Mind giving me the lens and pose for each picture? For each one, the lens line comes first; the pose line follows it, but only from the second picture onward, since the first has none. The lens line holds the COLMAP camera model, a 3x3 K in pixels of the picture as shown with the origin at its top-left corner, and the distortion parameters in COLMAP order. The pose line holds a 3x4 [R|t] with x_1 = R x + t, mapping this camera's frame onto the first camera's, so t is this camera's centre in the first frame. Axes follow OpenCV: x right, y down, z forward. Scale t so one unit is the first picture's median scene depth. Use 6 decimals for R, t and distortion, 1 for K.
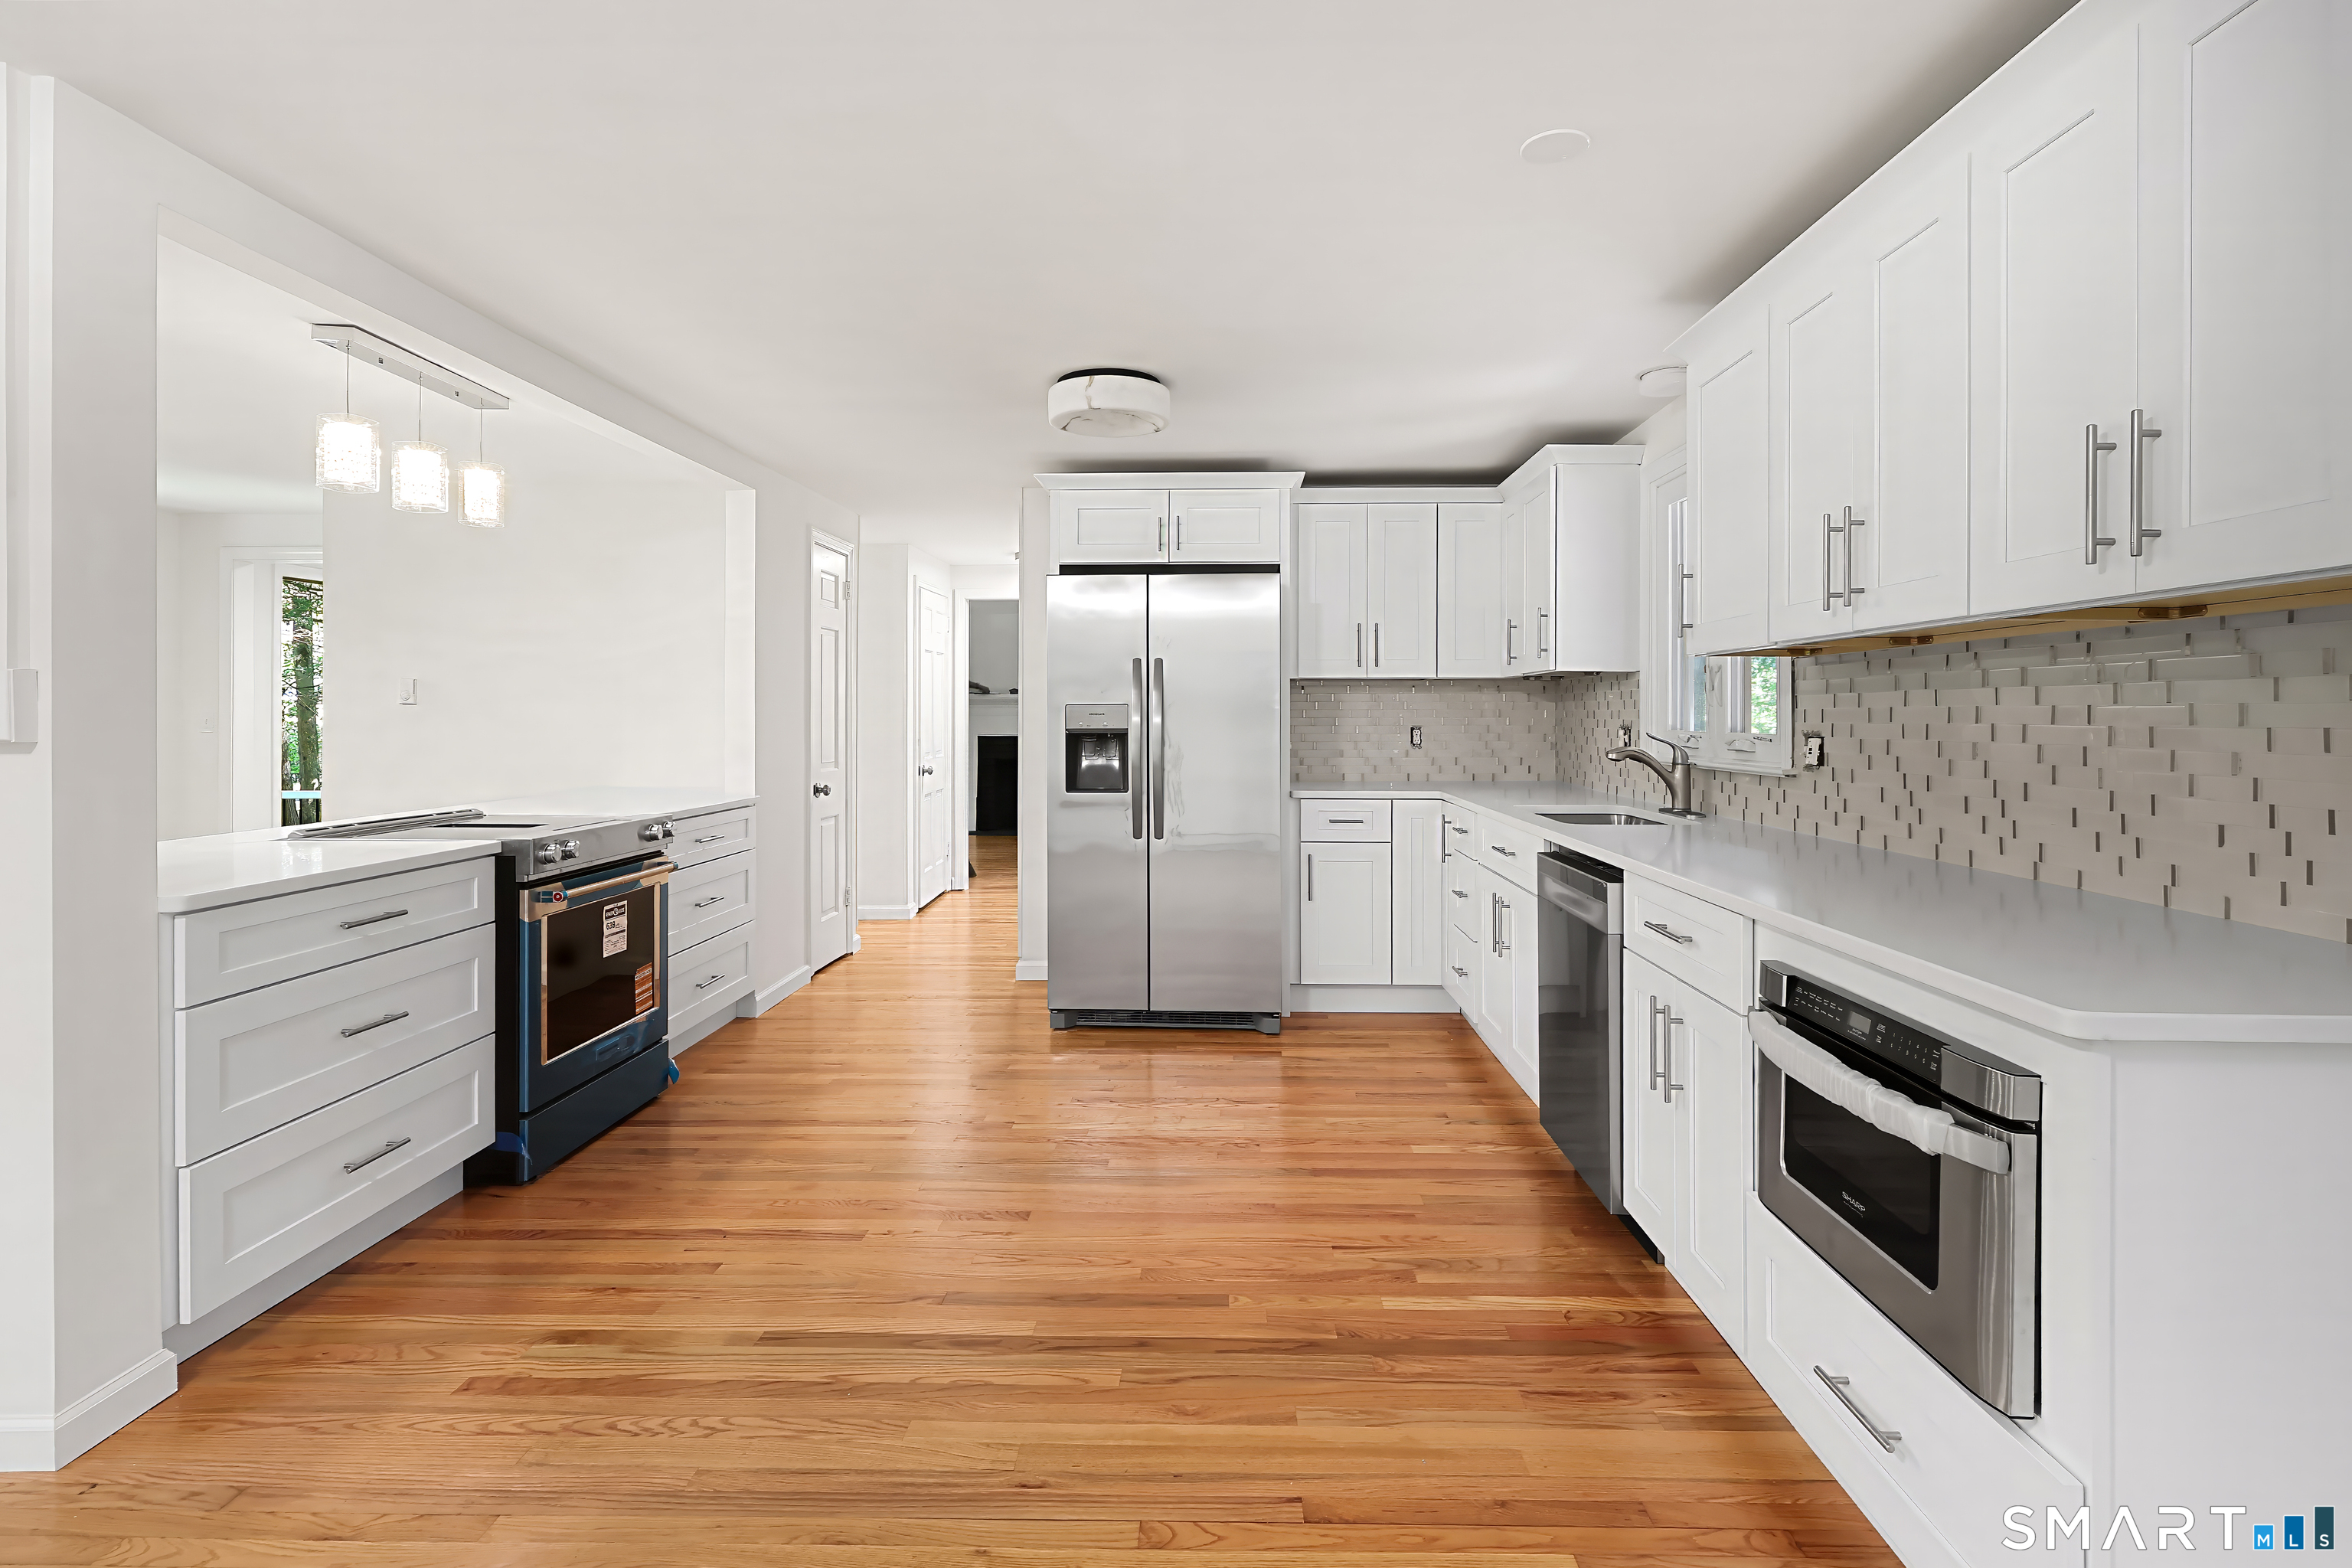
lens RADIAL K [[1161.3, 0, 1174.5], [0, 1161.3, 703.6], [0, 0, 1]] dist [-0.005901, 0.003847]
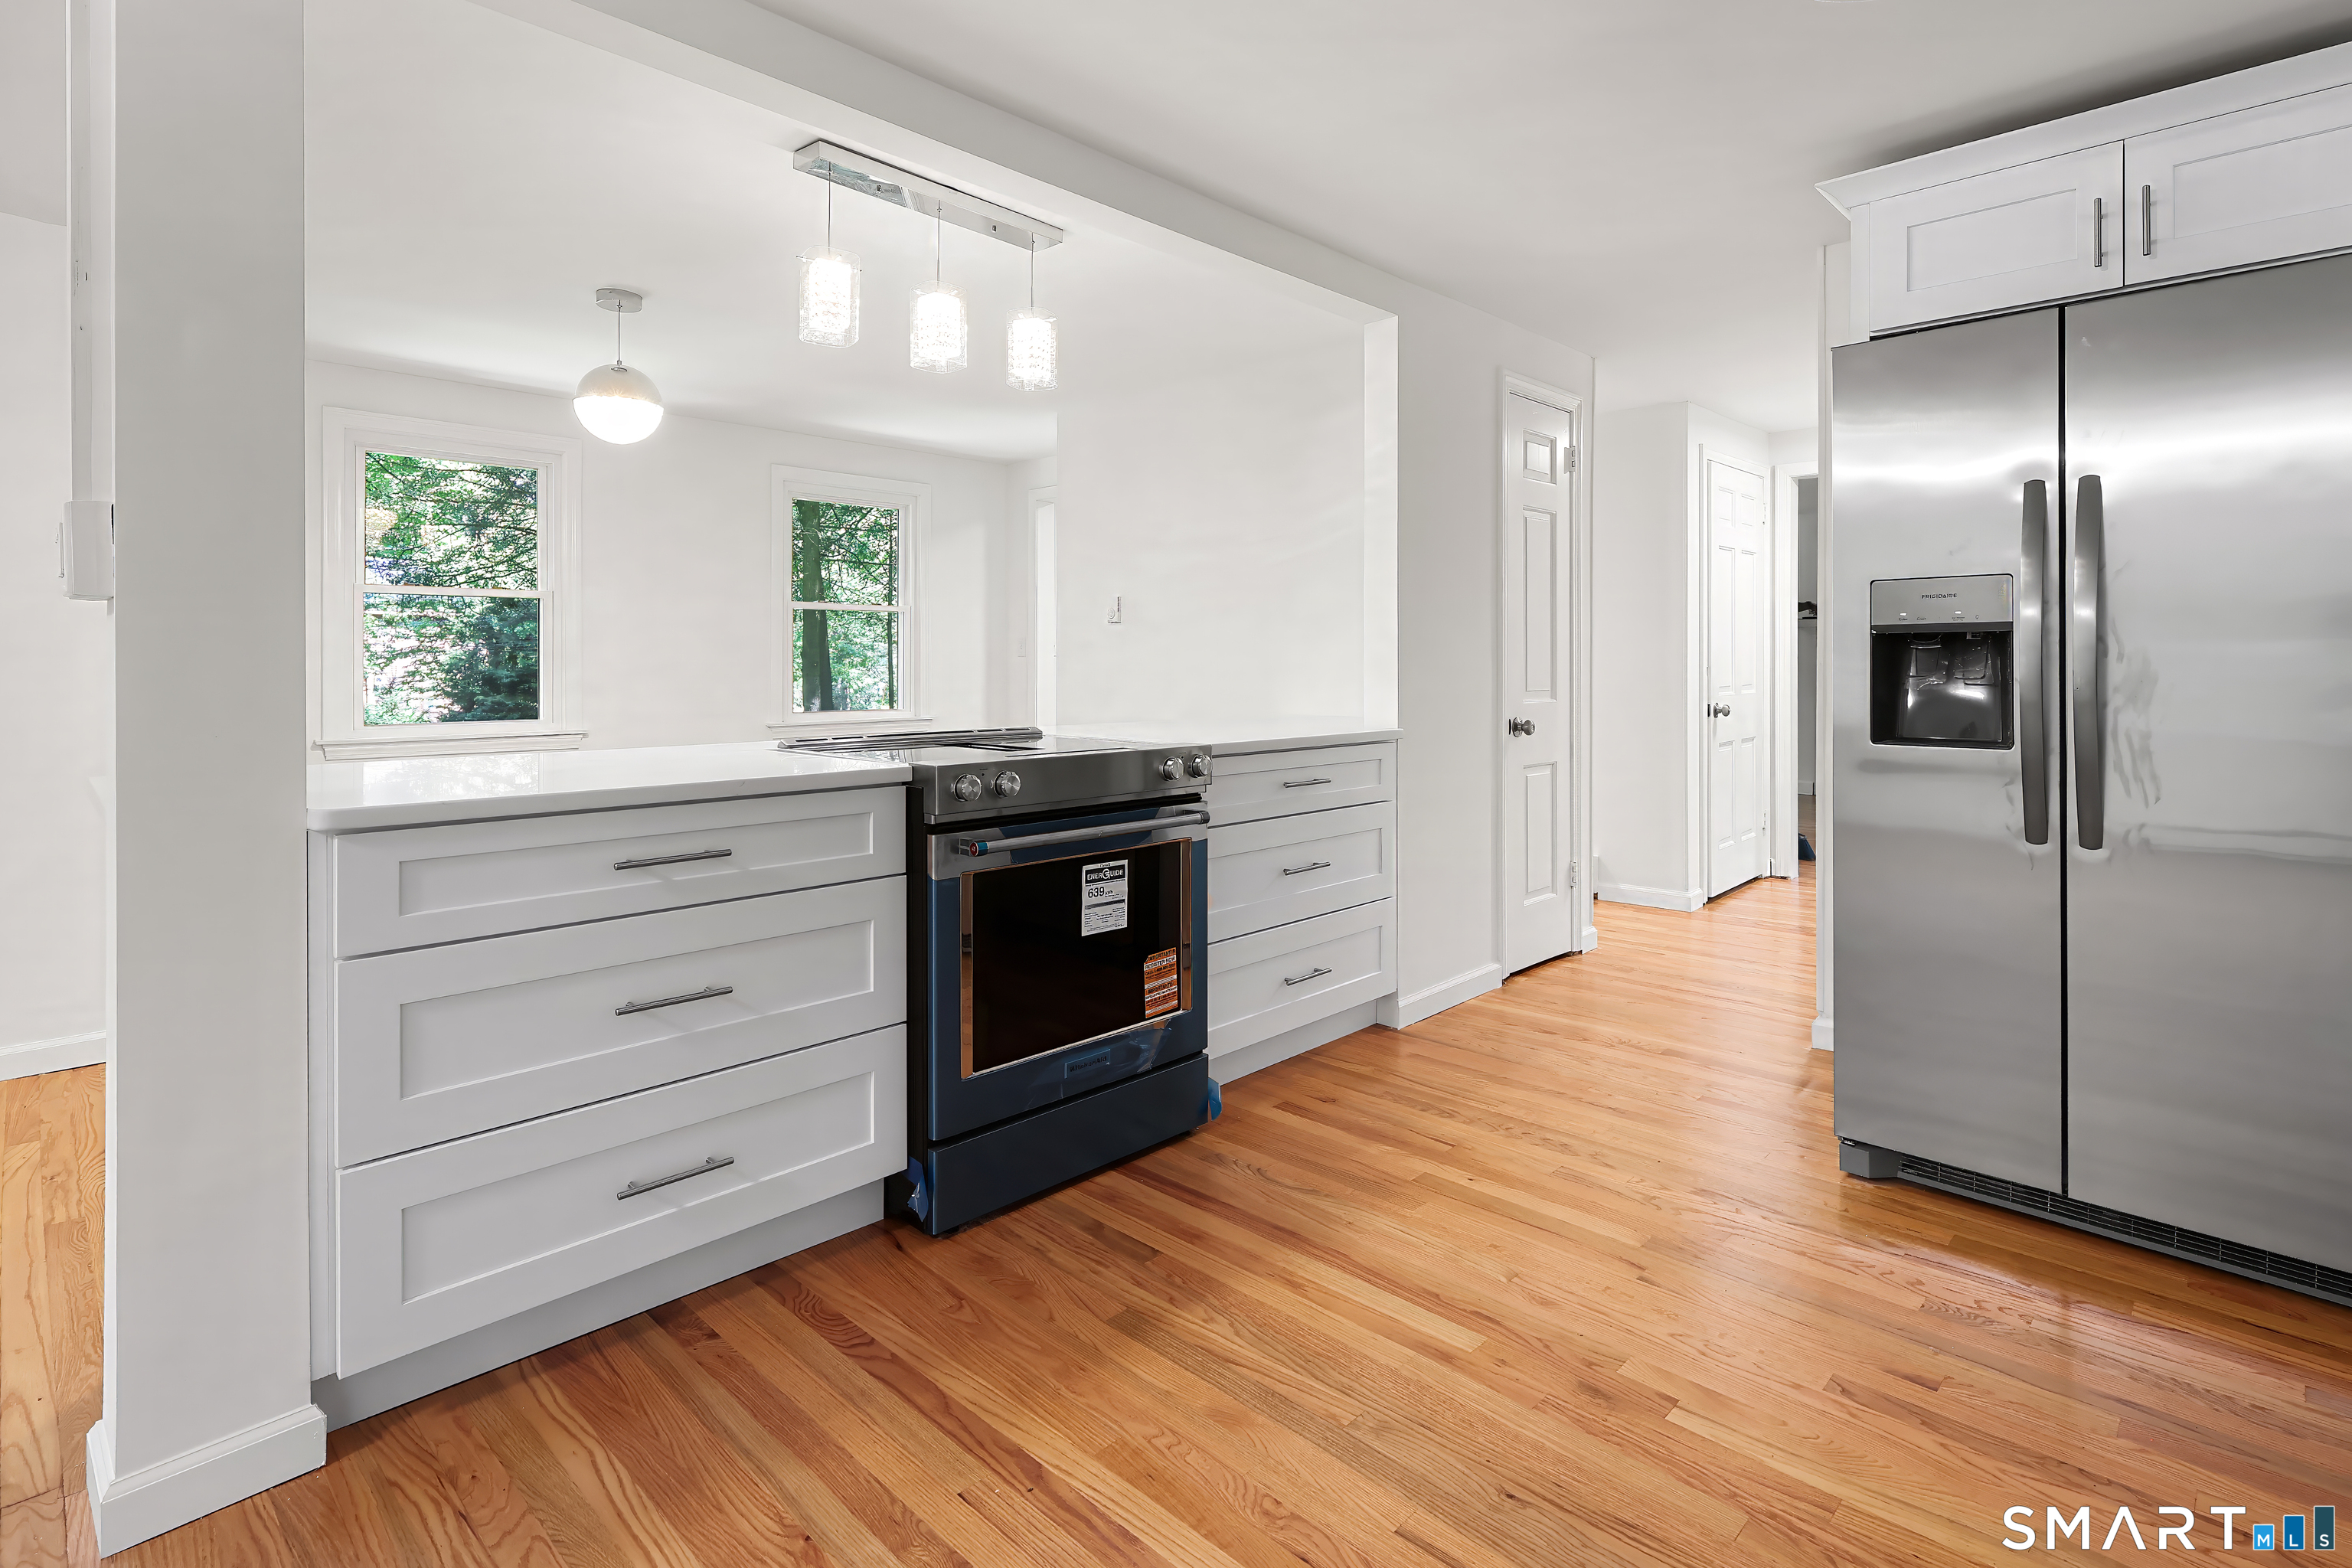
lens RADIAL K [[1161.3, 0, 1159.0], [0, 1161.3, 655.3], [0, 0, 1]] dist [-0.005901, 0.003847]
pose [[0.741616, -0.002676, -0.670819, 0.029613], [0.006682, 0.999972, 0.003398, 0.041226], [0.670792, -0.007002, 0.741613, 0.493348]]
